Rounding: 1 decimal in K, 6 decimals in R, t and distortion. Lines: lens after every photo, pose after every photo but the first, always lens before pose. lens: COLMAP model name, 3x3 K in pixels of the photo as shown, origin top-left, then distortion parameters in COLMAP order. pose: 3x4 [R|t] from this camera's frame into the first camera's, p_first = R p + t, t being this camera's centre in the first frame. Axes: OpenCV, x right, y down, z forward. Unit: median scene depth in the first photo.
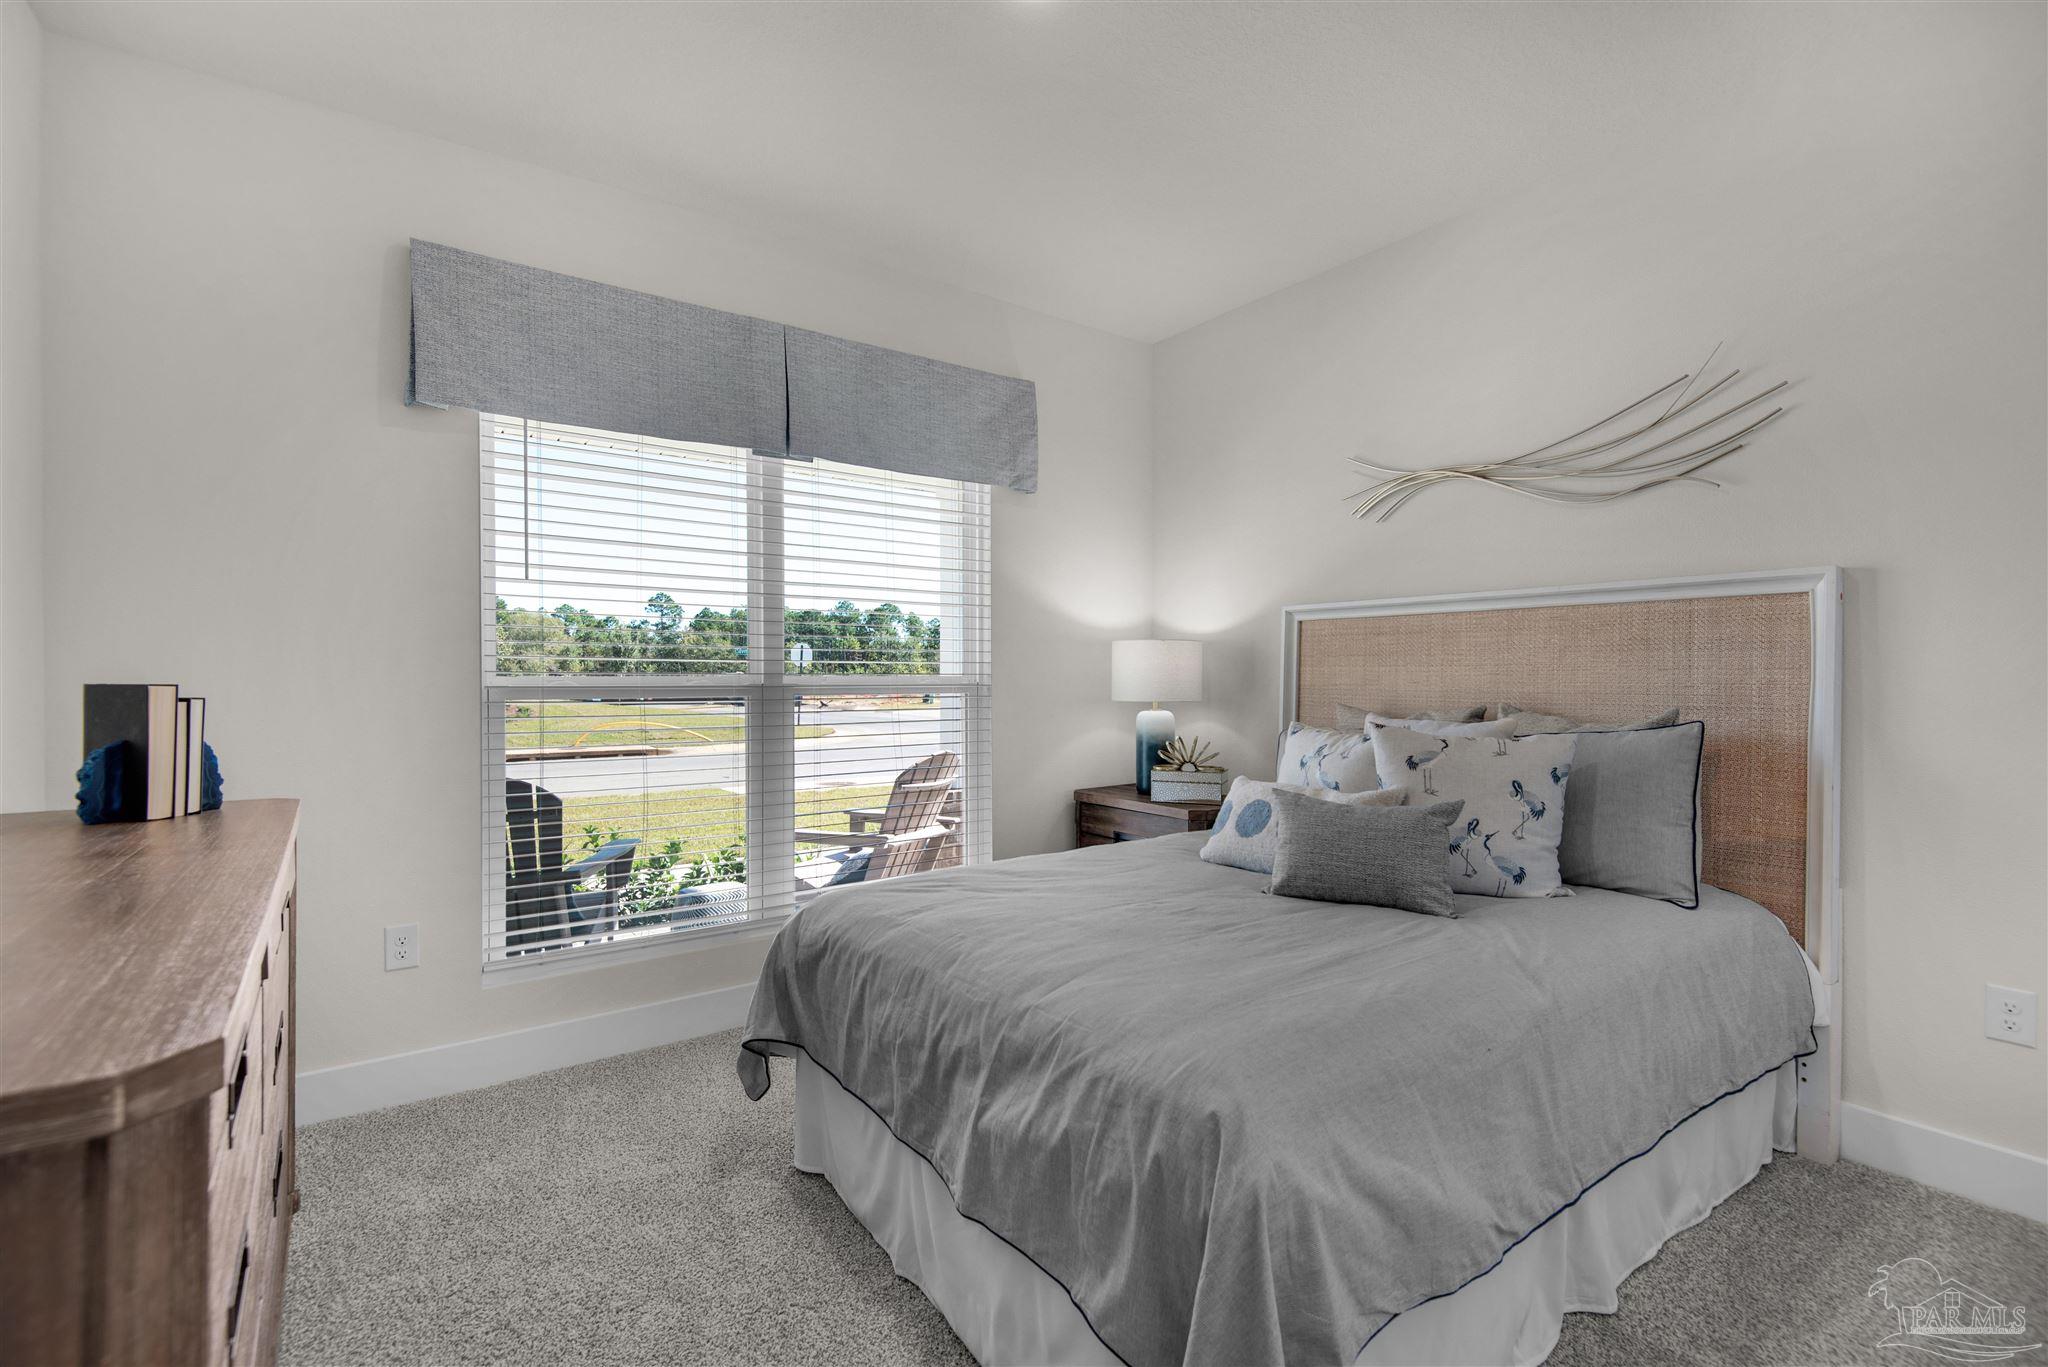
lens RADIAL K [[936.5, 0, 1076.8], [0, 936.5, 680.3], [0, 0, 1]] dist [0.017235, 0.000037]
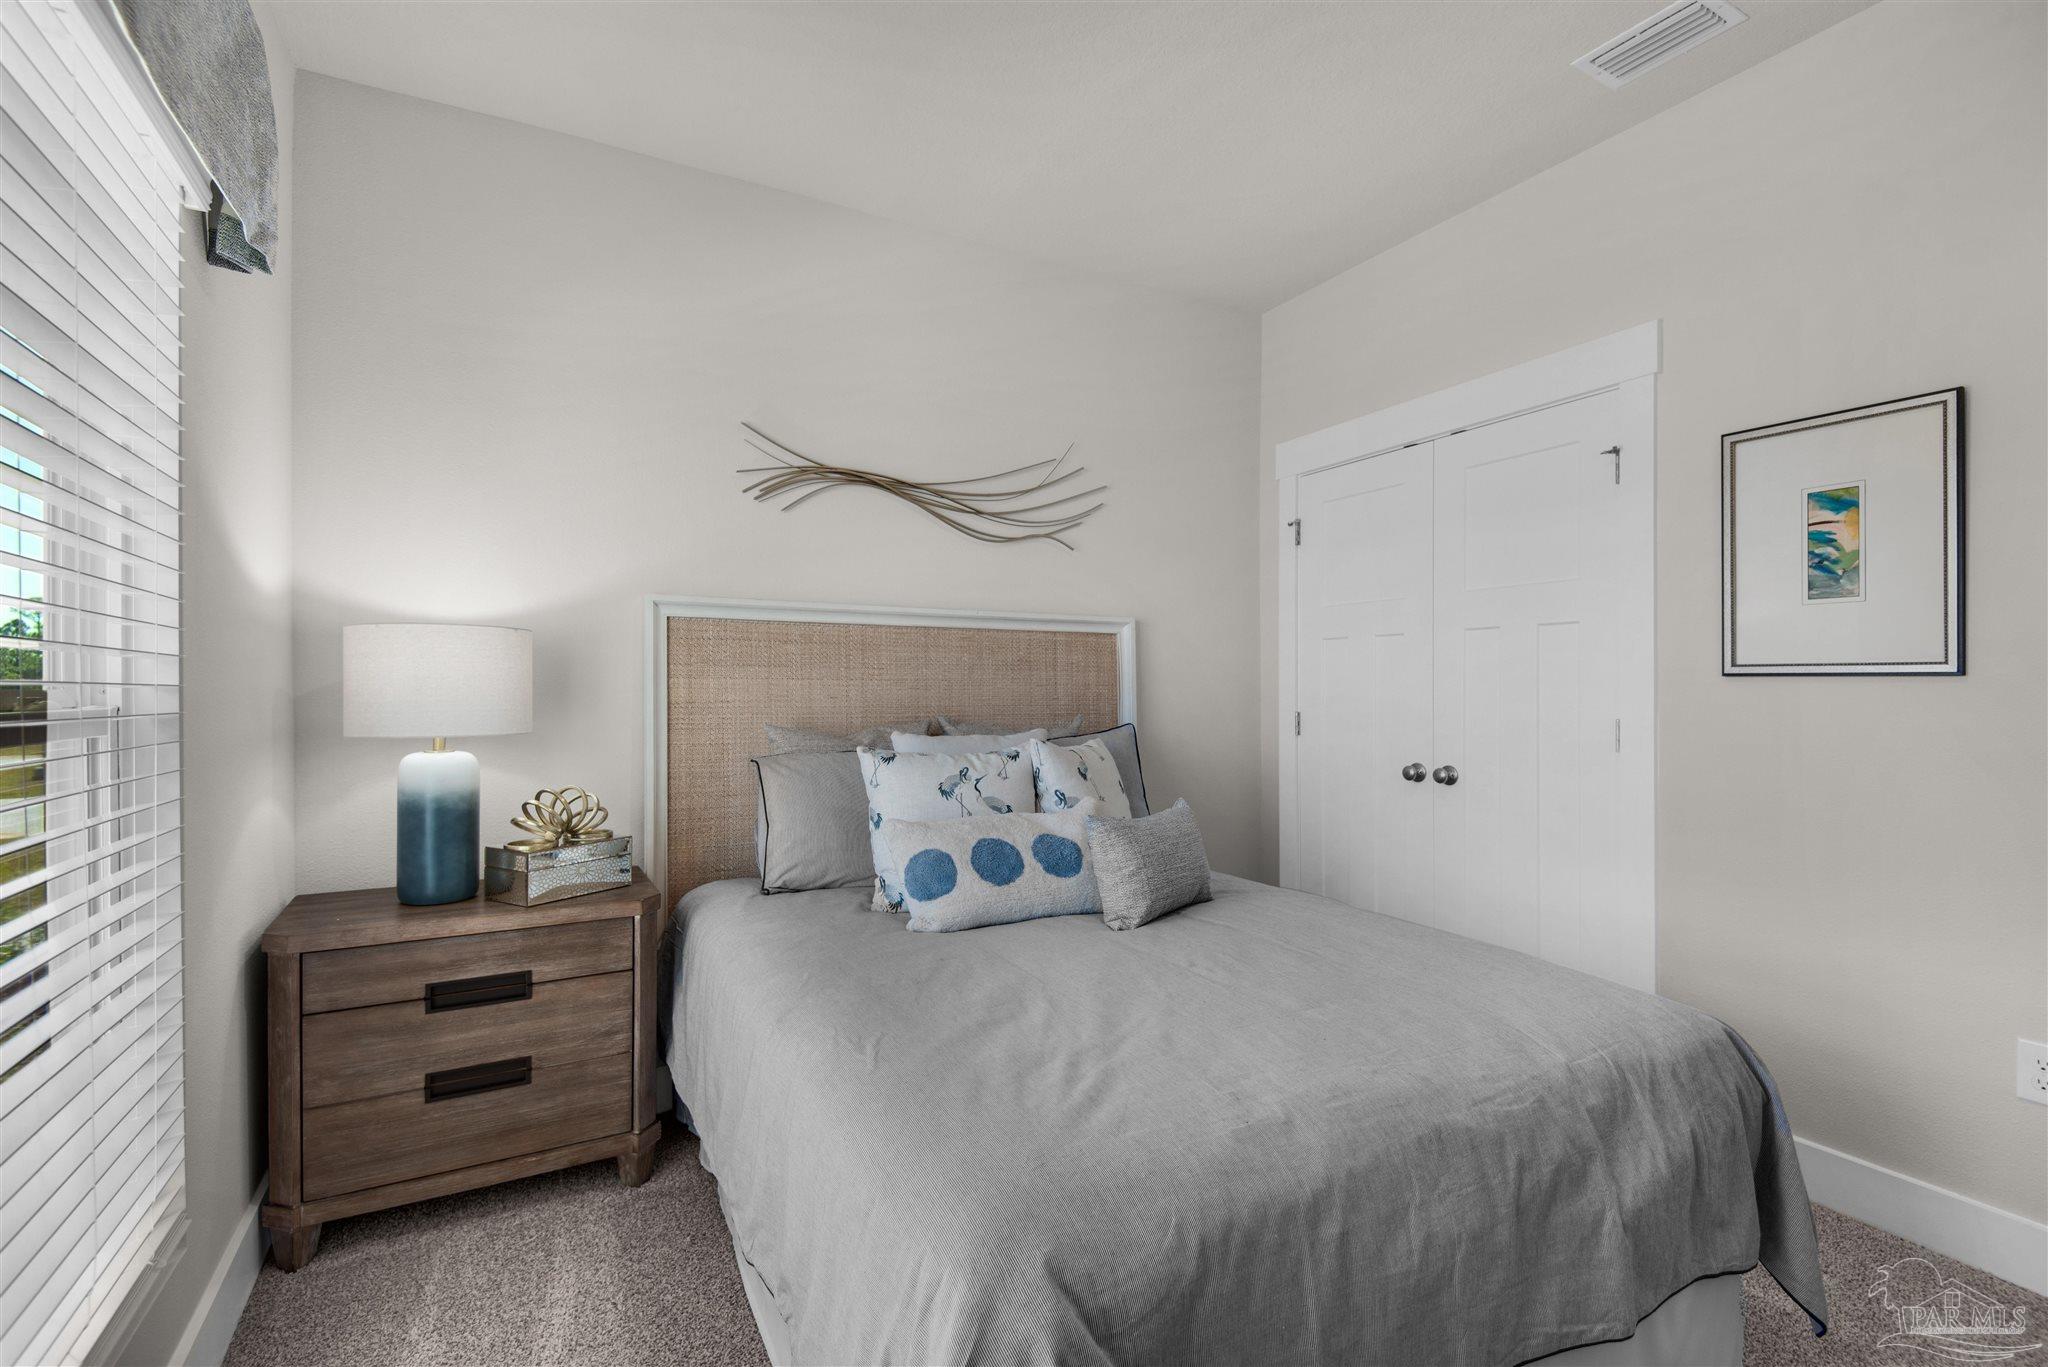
lens RADIAL K [[922.2, 0, 1024.0], [0, 922.2, 683.5], [0, 0, 1]] dist [0.015396, -0.000027]
pose [[0.156179, 0.007040, 0.987704, -0.575721], [0.003464, 0.999965, -0.007675, -0.004409], [-0.987723, 0.004620, 0.156149, 0.787581]]
